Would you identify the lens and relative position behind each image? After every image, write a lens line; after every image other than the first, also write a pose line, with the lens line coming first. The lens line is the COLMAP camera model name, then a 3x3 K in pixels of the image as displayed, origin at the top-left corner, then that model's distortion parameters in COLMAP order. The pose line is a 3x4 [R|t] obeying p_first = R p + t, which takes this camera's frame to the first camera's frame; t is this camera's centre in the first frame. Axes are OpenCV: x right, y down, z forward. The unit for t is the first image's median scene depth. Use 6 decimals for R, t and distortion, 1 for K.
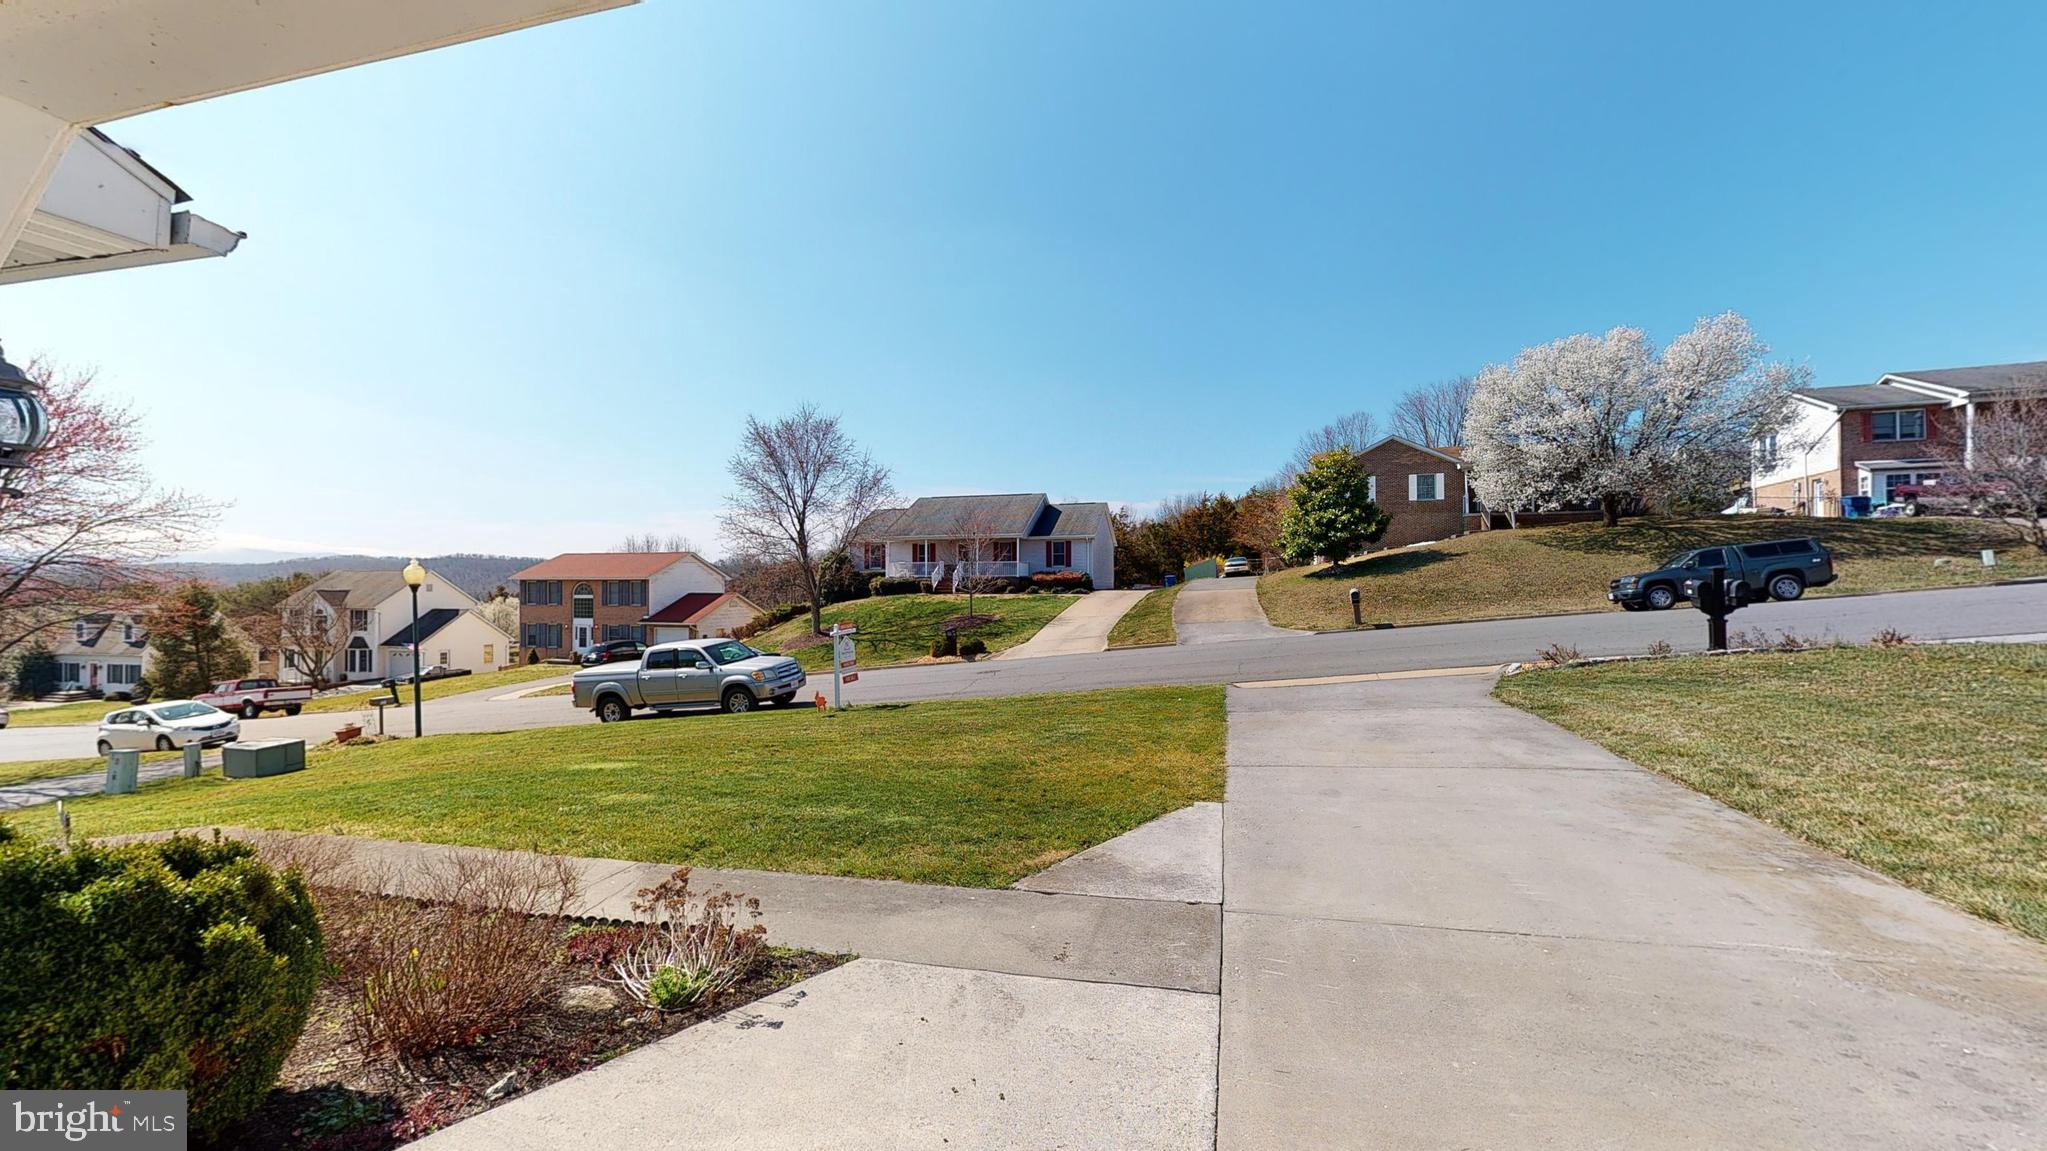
lens RADIAL K [[746.8, 0, 1023.5], [0, 746.8, 583.5], [0, 0, 1]] dist [-0.006695, -0.000220]
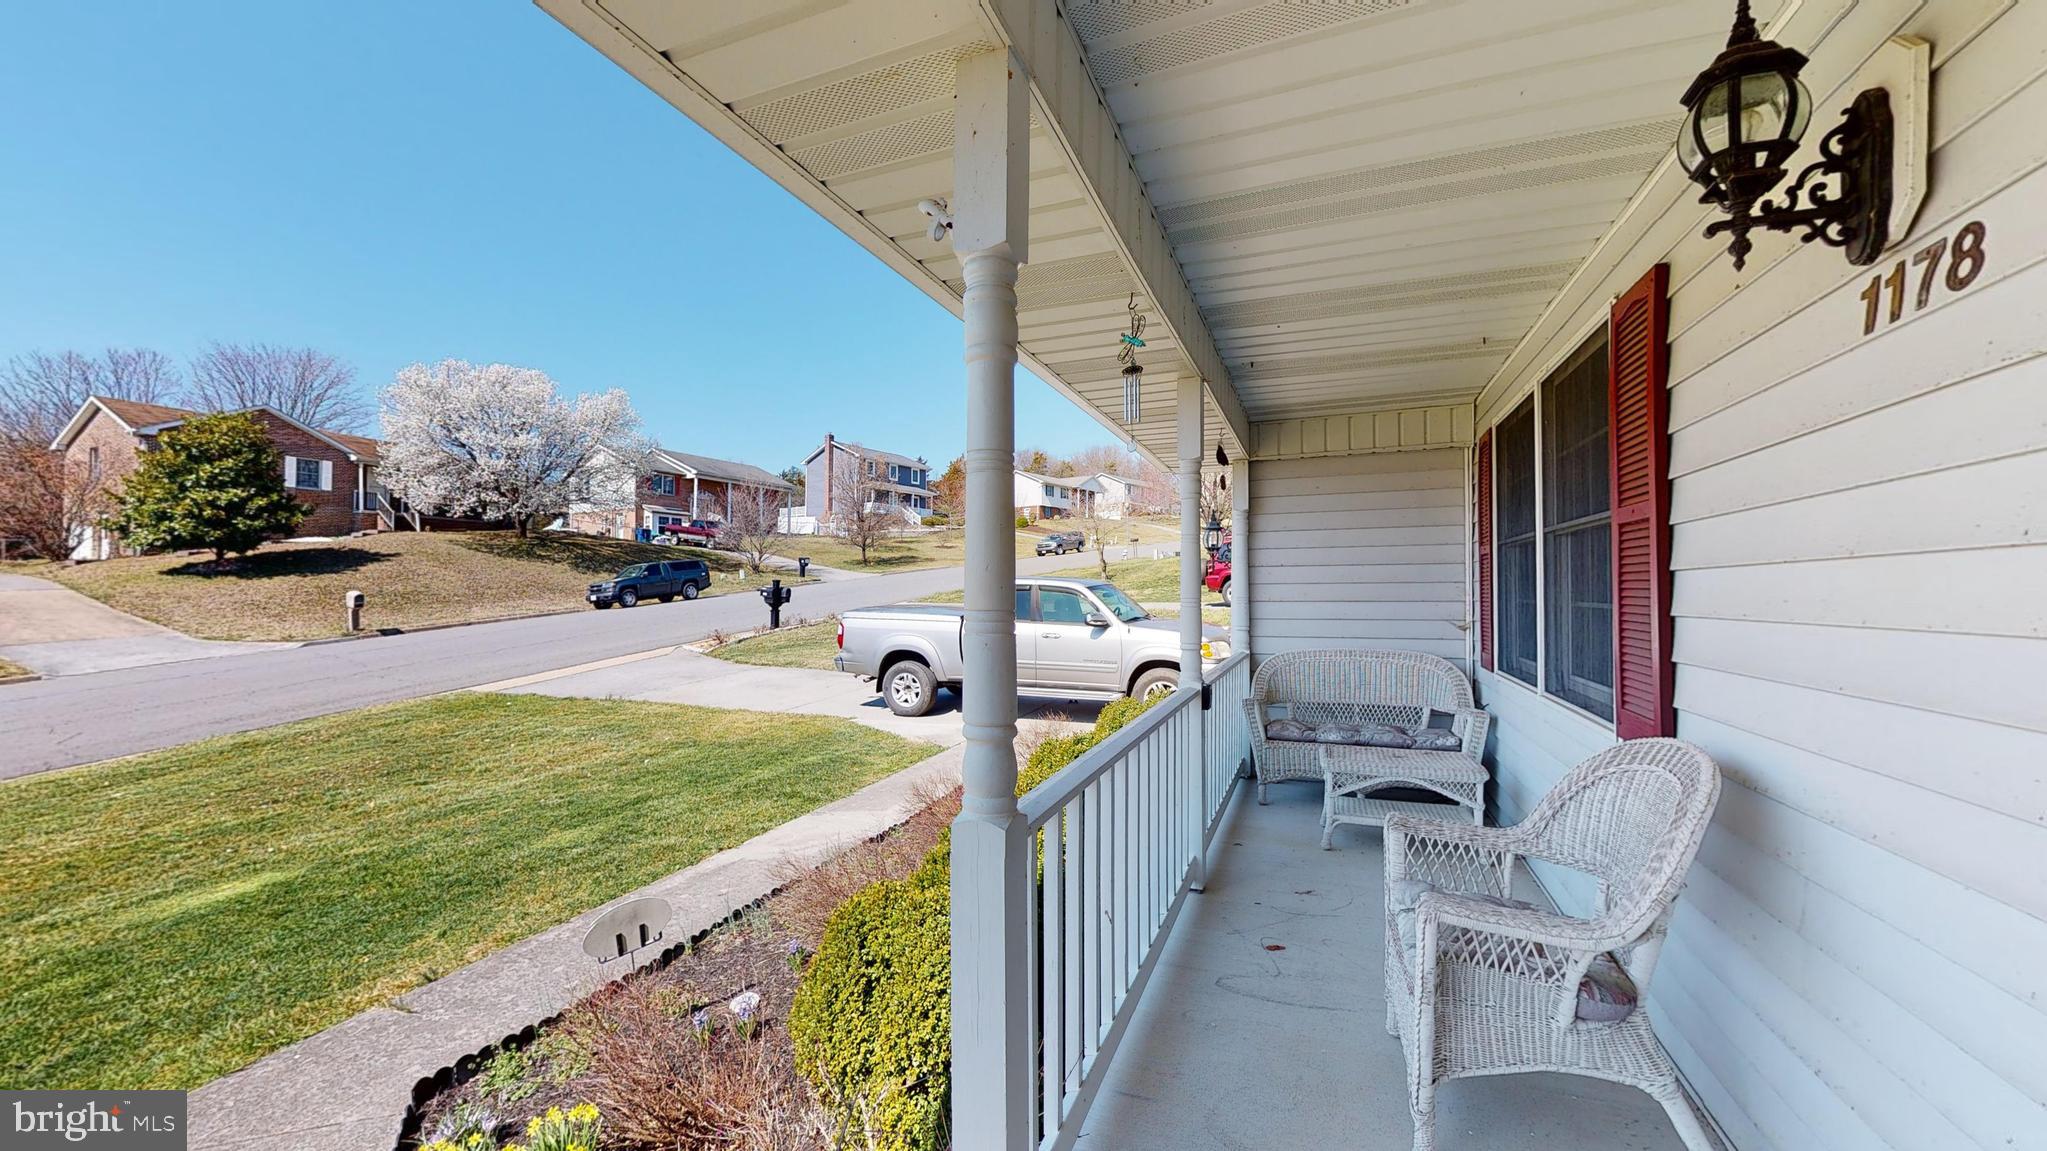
lens RADIAL K [[746.8, 0, 1027.3], [0, 746.8, 582.1], [0, 0, 1]] dist [-0.006695, -0.000220]
pose [[0.103154, 0.012469, 0.994587, -0.272254], [-0.008318, 0.999897, -0.011673, 0.000035], [-0.994631, -0.007069, 0.103247, 0.090513]]
